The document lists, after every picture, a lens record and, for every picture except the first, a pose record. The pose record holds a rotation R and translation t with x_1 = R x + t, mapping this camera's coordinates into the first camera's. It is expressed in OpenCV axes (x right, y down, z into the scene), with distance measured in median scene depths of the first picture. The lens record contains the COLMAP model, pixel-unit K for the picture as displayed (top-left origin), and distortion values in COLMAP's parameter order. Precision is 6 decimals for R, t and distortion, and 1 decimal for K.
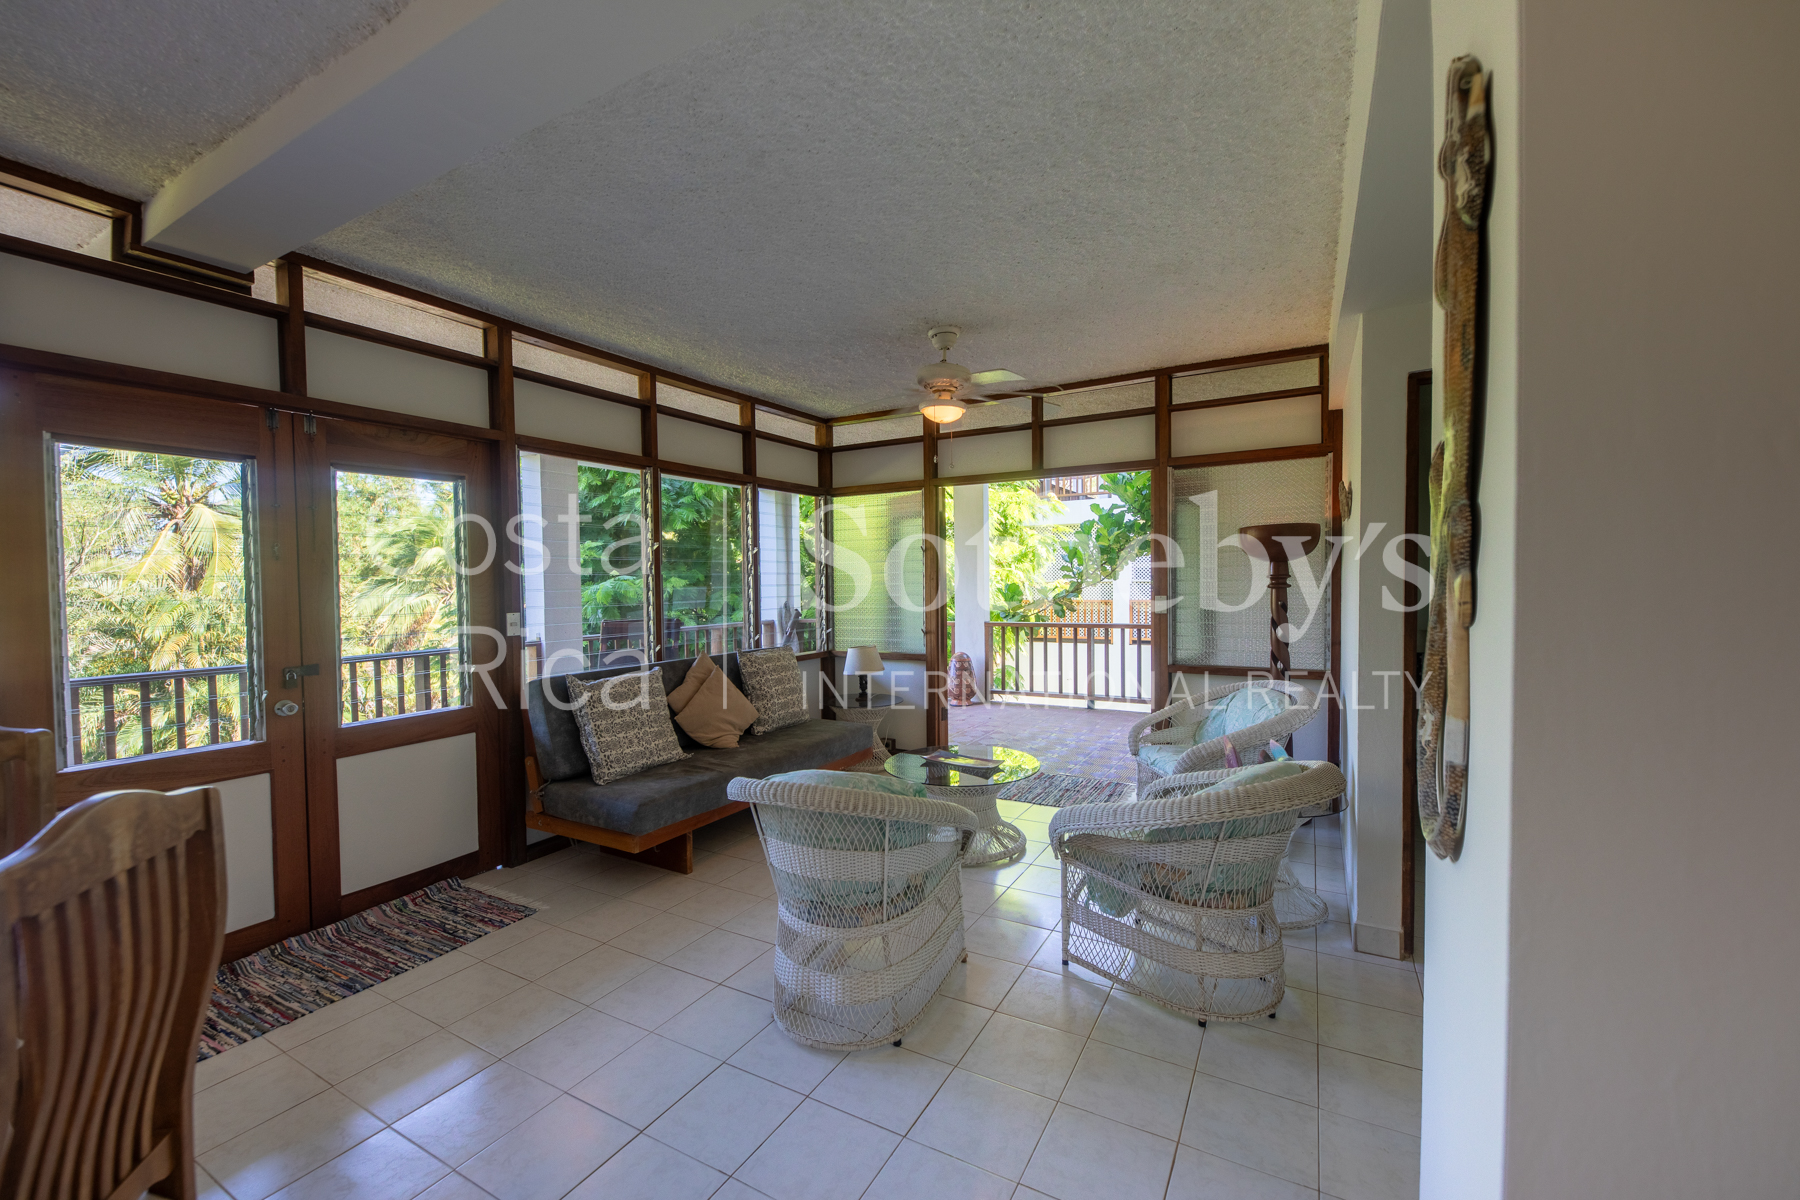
lens RADIAL K [[721.4, 0, 896.8], [0, 721.4, 601.7], [0, 0, 1]] dist [0.010596, -0.007263]
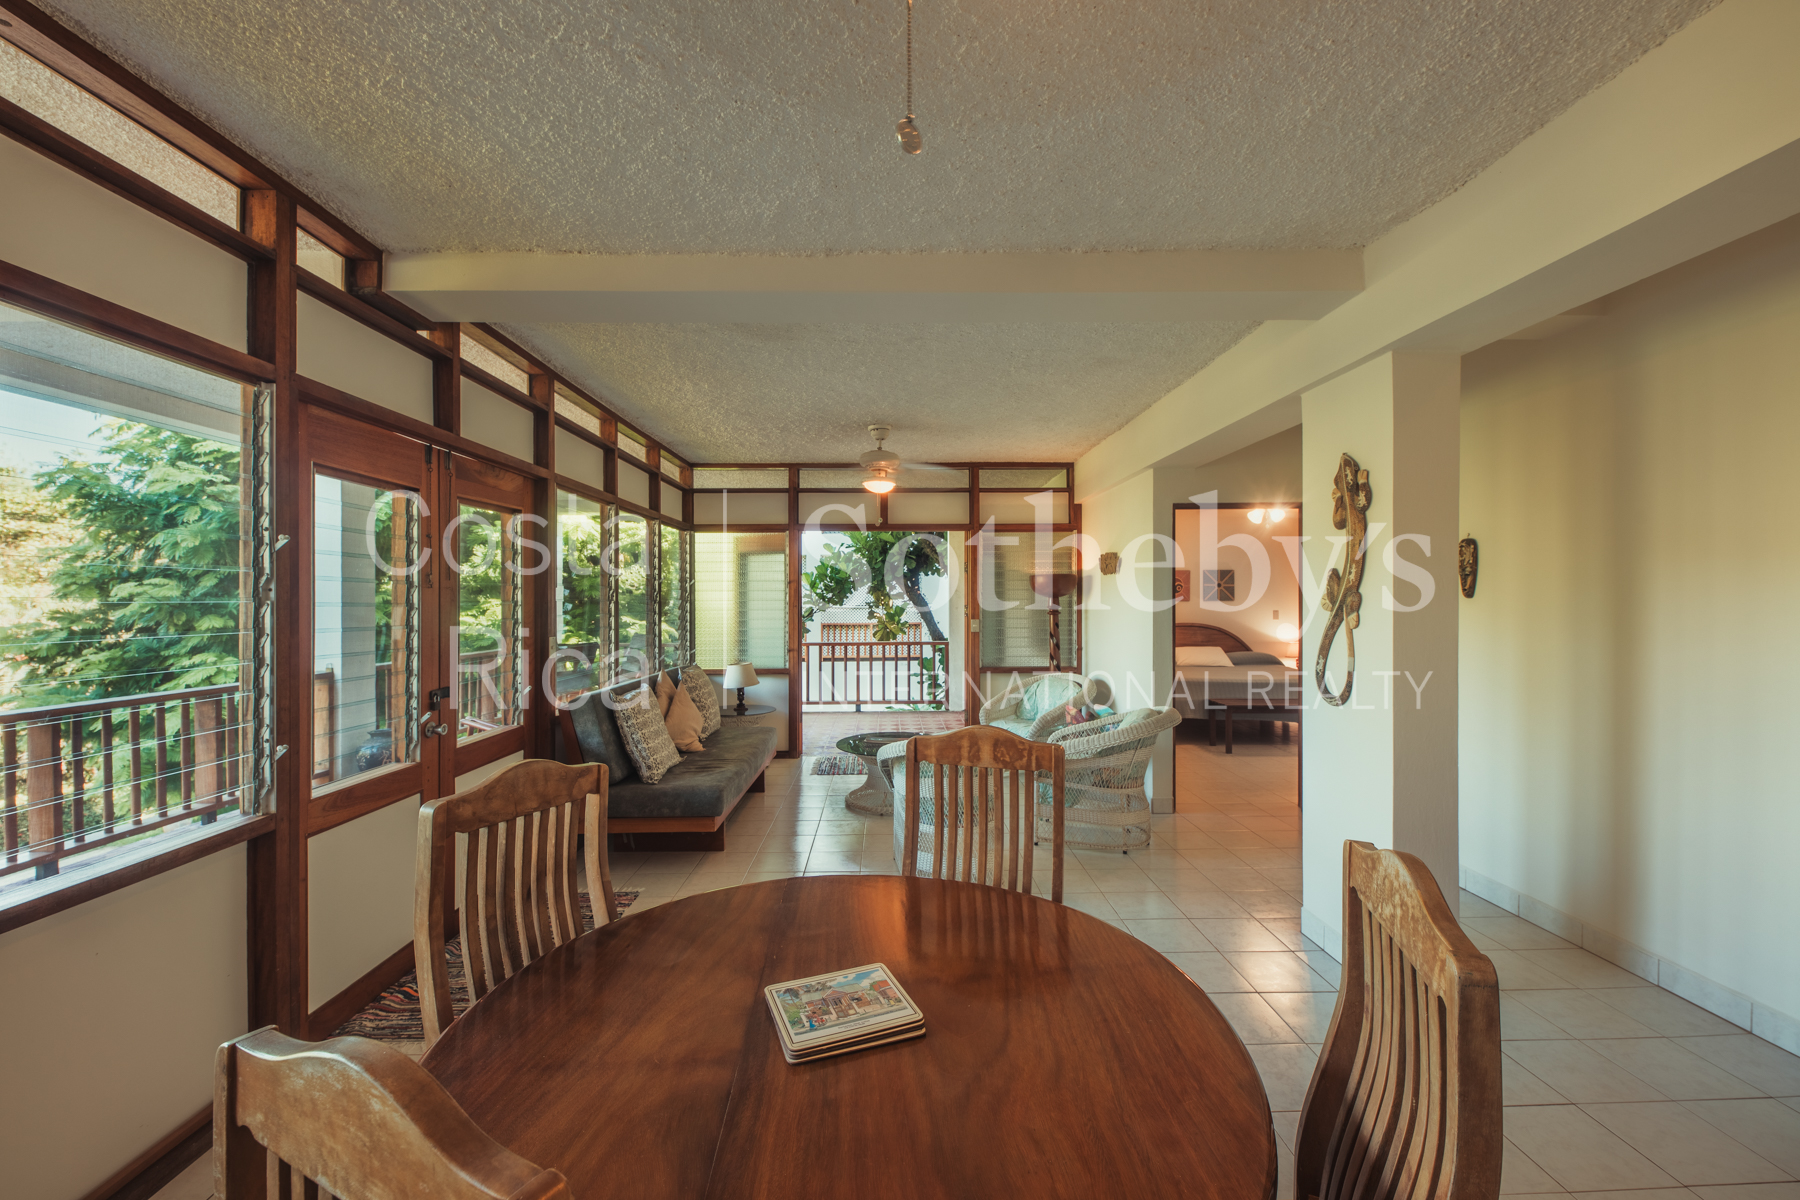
lens RADIAL K [[721.4, 0, 895.4], [0, 721.4, 599.1], [0, 0, 1]] dist [0.010596, -0.007263]
pose [[0.859816, 0.013156, 0.510435, -0.419726], [0.005247, 0.999388, -0.034597, -0.000623], [-0.510578, 0.032426, 0.859220, -0.124682]]
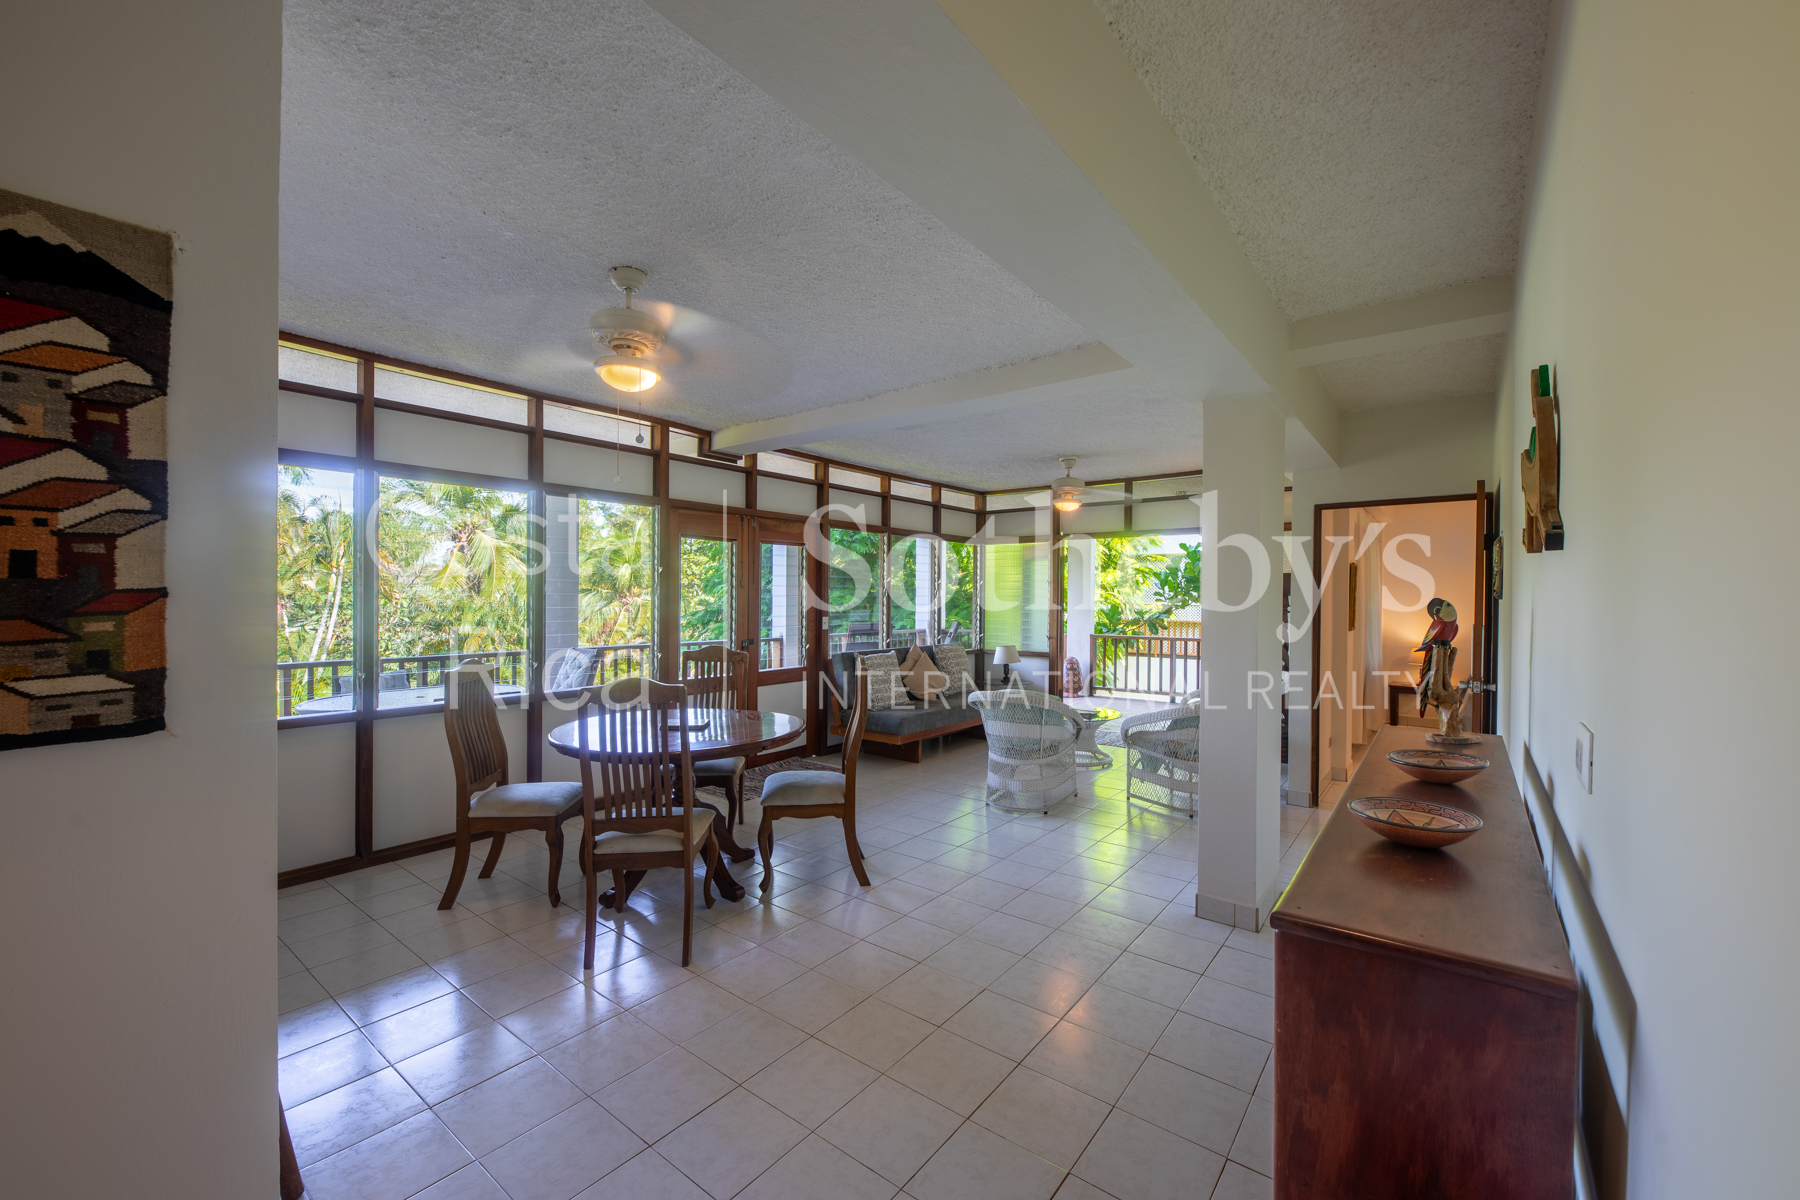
lens RADIAL K [[721.4, 0, 897.7], [0, 721.4, 601.0], [0, 0, 1]] dist [0.010596, -0.007263]
pose [[0.989894, 0.021304, -0.140203, -0.062003], [-0.024641, 0.999452, -0.022107, 0.007250], [0.139655, 0.025338, 0.989876, -0.517849]]
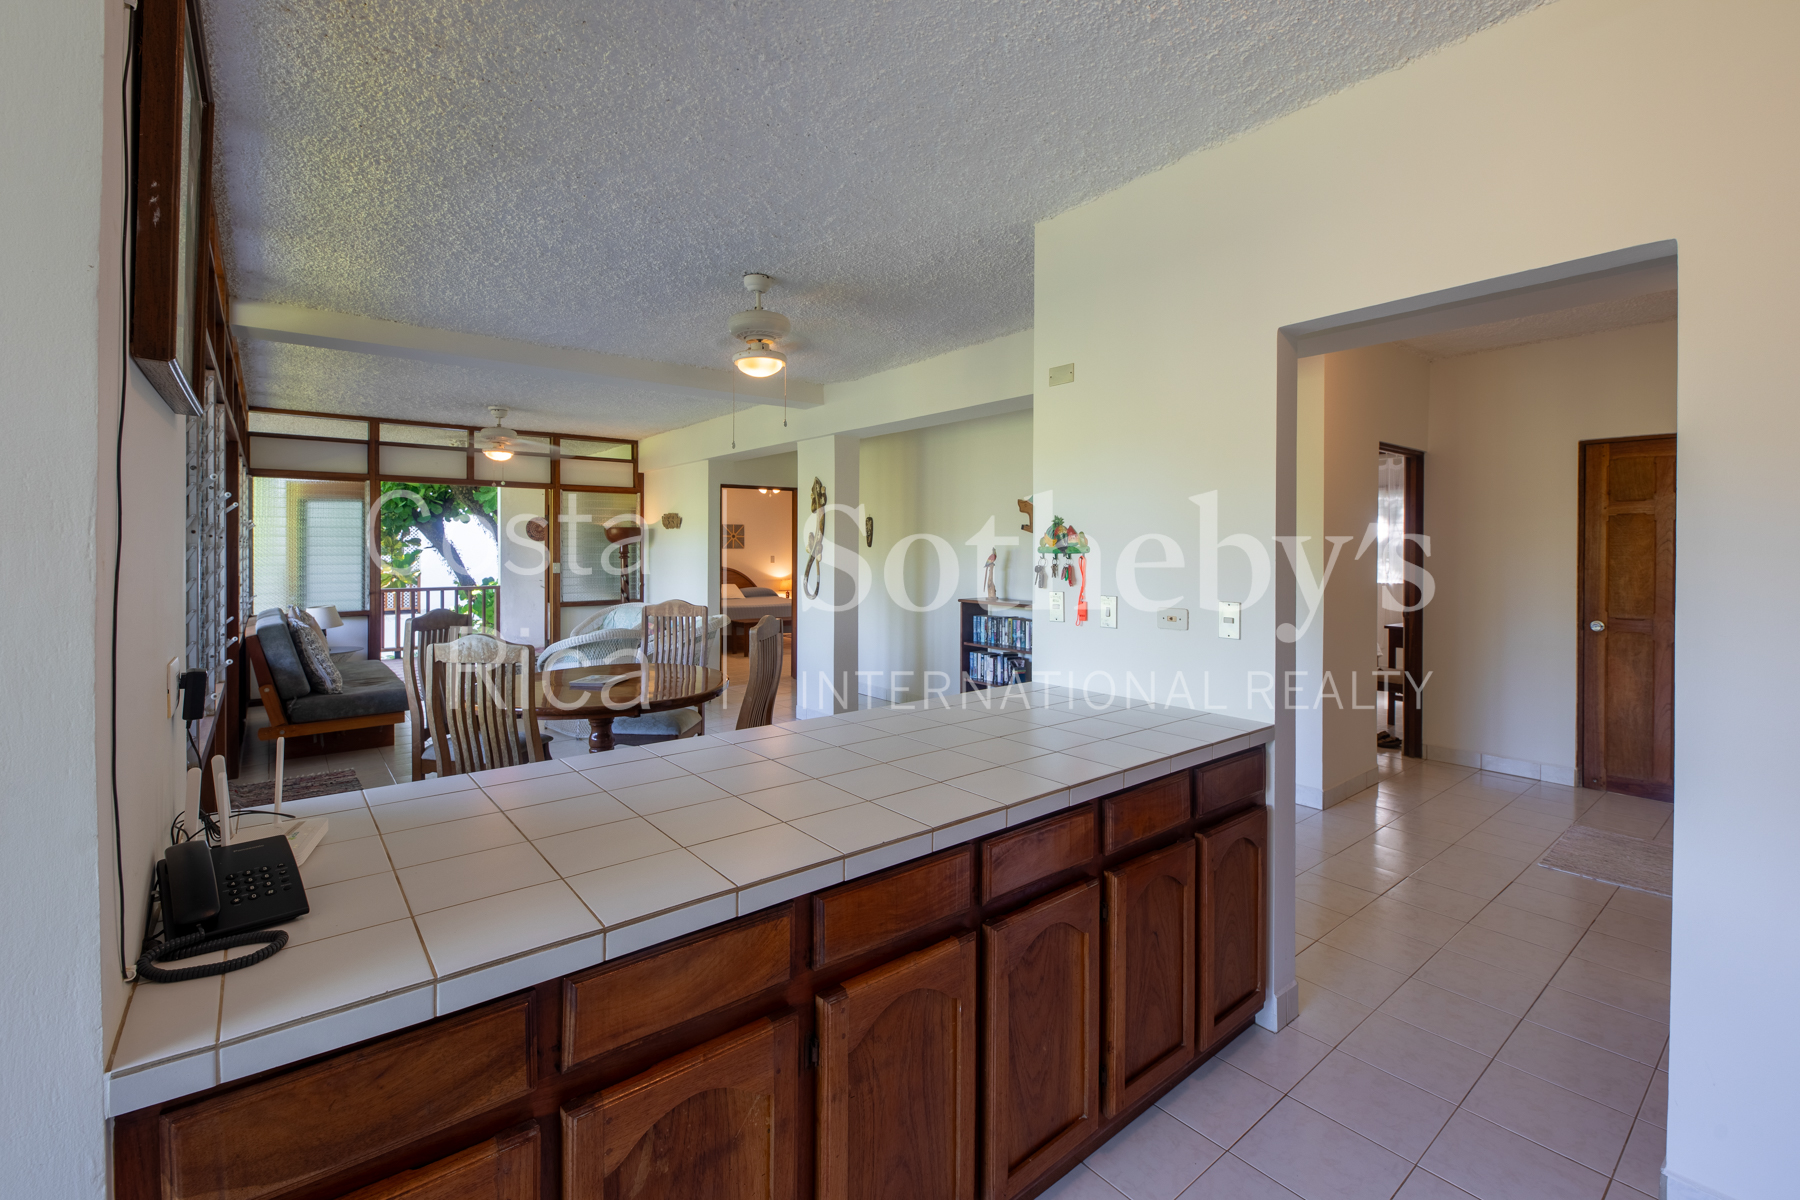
lens RADIAL K [[777.5, 0, 896.5], [0, 777.5, 552.1], [0, 0, 1]] dist [0.001914, -0.001732]
pose [[0.368591, 0.010924, 0.929527, -0.900044], [0.020521, 0.999592, -0.019885, 0.015713], [-0.929365, 0.026404, 0.368217, -0.376050]]
